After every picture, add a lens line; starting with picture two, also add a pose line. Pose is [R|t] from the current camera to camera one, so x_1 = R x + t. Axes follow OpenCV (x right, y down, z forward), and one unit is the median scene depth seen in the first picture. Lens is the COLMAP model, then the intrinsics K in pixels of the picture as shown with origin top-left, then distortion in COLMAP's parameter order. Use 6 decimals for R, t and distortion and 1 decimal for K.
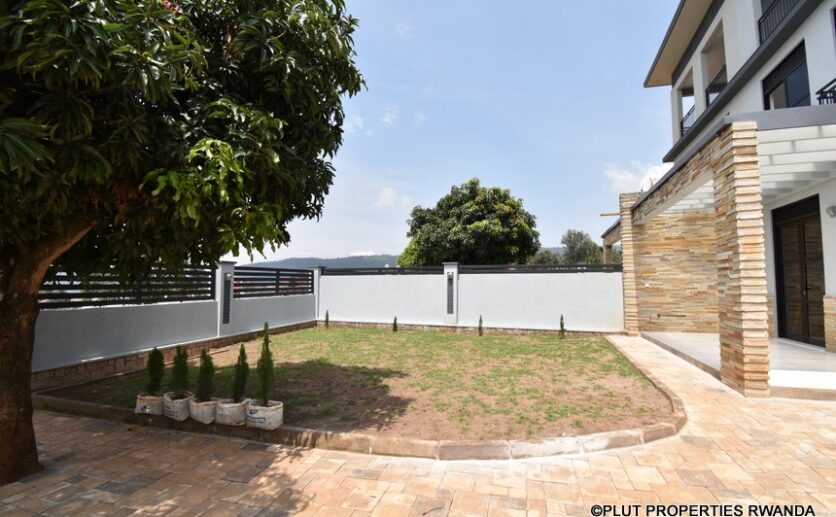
lens RADIAL K [[367.4, 0, 417.1], [0, 367.4, 260.2], [0, 0, 1]] dist [0.017530, -0.024353]
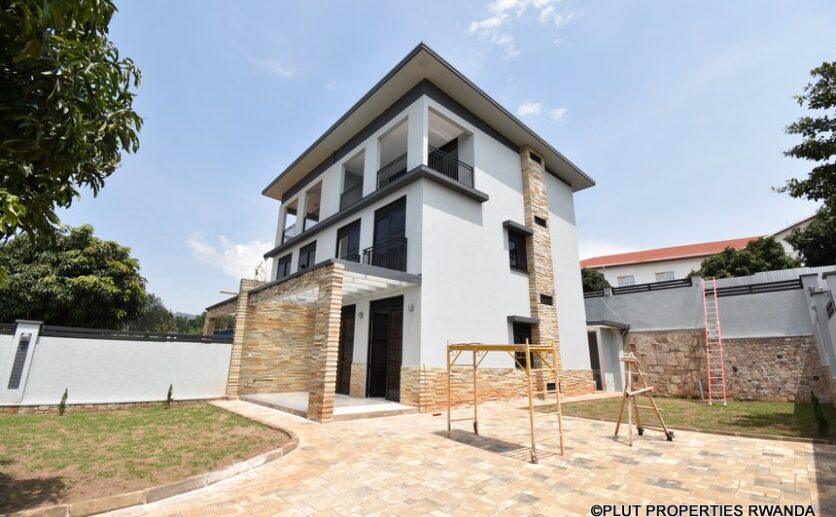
lens RADIAL K [[367.4, 0, 417.1], [0, 367.4, 260.2], [0, 0, 1]] dist [0.017530, -0.024353]
pose [[0.489397, 0.232257, 0.840564, -0.217250], [-0.071089, 0.971299, -0.226991, -0.002485], [-0.869159, 0.051334, 0.491862, -0.114977]]
